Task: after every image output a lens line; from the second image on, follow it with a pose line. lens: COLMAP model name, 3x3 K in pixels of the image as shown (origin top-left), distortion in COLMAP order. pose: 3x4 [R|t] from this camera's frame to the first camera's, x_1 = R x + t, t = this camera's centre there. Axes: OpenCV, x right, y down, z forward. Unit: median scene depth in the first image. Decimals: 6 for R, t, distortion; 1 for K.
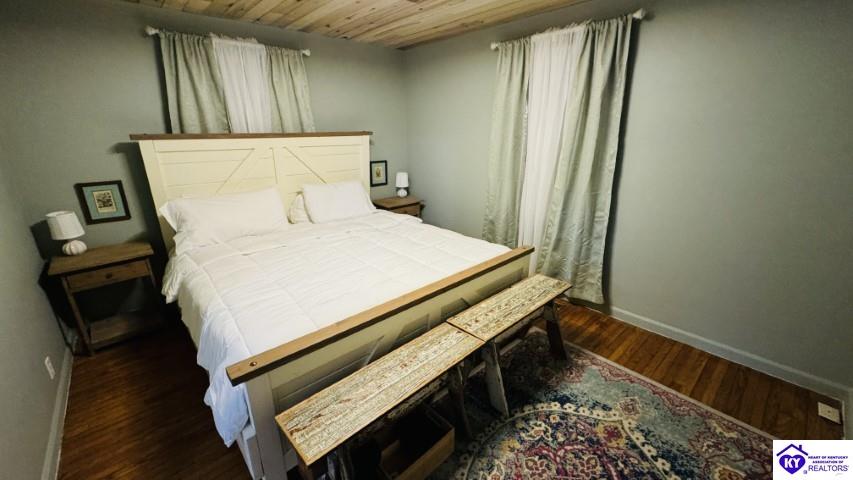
lens RADIAL K [[342.5, 0, 427.7], [0, 342.5, 231.5], [0, 0, 1]] dist [0.019147, -0.000066]
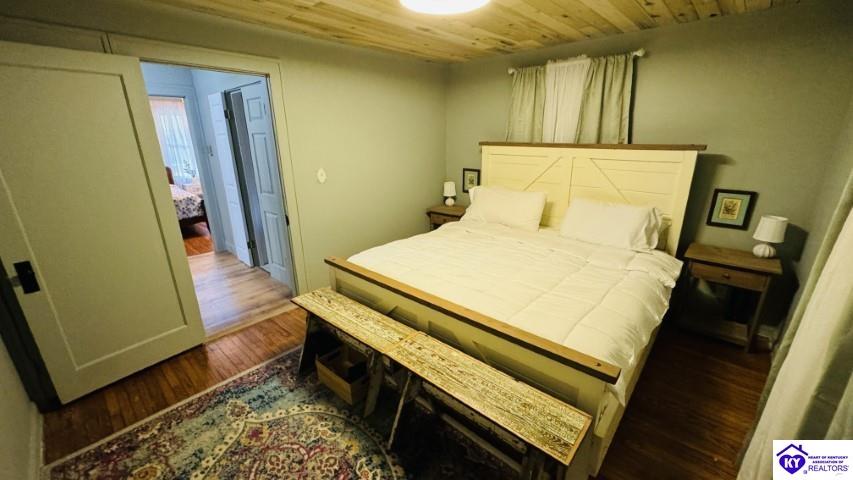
lens RADIAL K [[334.7, 0, 423.9], [0, 334.7, 238.9], [0, 0, 1]] dist [-0.001025, -0.000032]
pose [[0.101669, 0.298398, -0.949011, 0.913610], [-0.288409, 0.921826, 0.258952, -0.252161], [0.952094, 0.247375, 0.179782, 0.765297]]
